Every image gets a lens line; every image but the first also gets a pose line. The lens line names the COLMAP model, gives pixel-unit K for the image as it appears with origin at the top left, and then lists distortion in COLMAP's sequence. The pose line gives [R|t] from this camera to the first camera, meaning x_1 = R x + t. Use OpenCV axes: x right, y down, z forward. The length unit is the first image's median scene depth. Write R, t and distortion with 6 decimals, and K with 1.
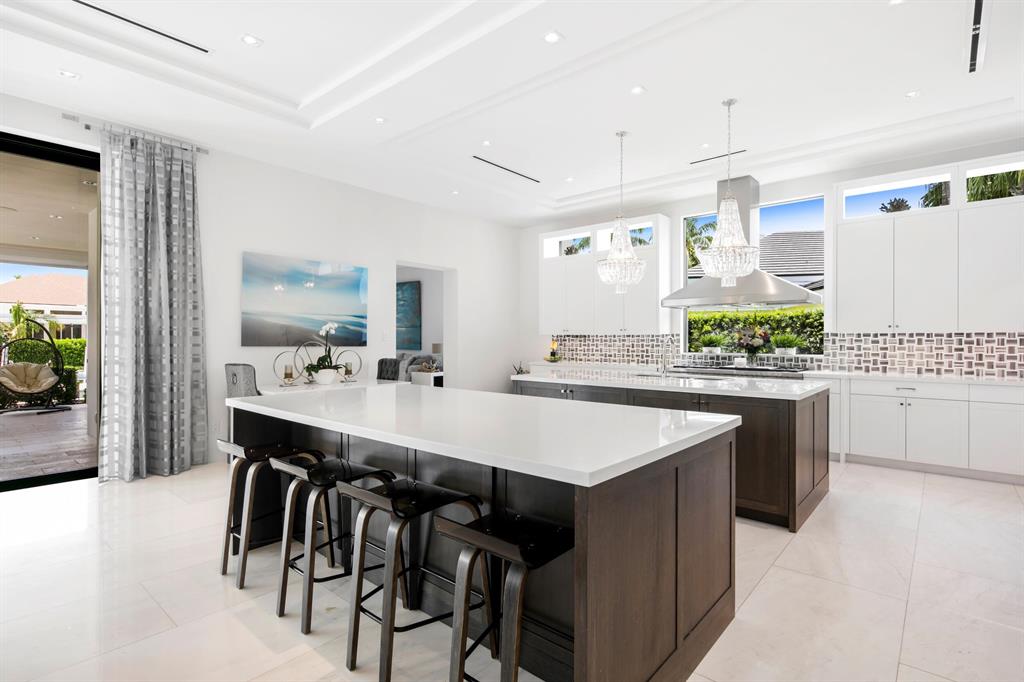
lens RADIAL K [[504.7, 0, 509.5], [0, 504.7, 340.0], [0, 0, 1]] dist [-0.001118, -0.000179]
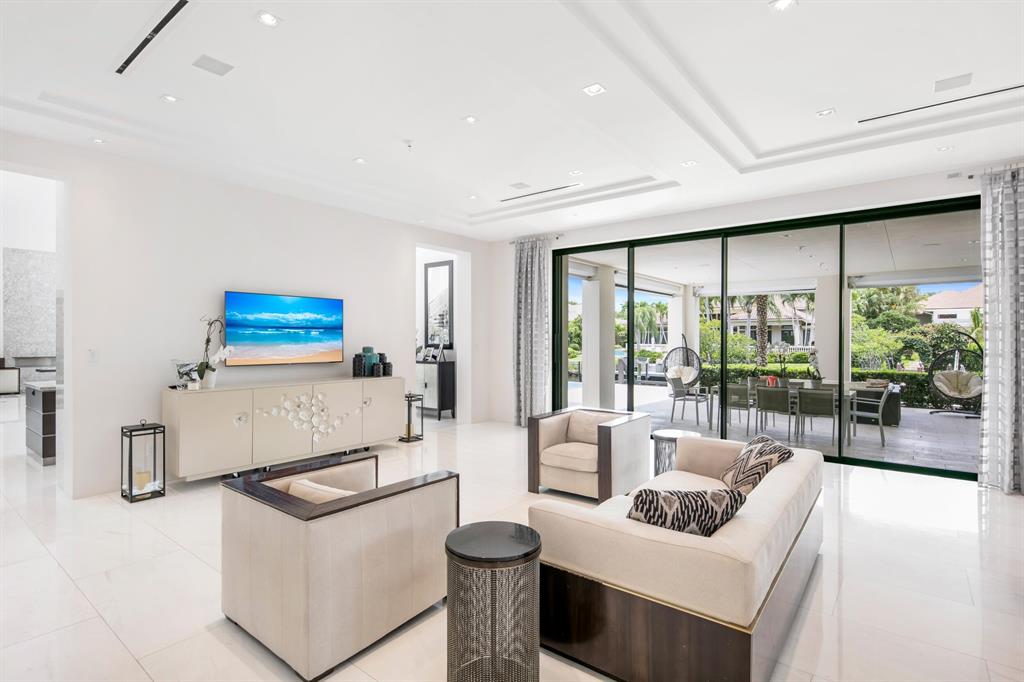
lens RADIAL K [[504.7, 0, 509.6], [0, 504.7, 340.7], [0, 0, 1]] dist [-0.001118, -0.000179]
pose [[0.042333, -0.002506, -0.999100, 0.266175], [0.001237, 0.999996, -0.002456, -0.043912], [0.999103, -0.001132, 0.042336, -0.102919]]
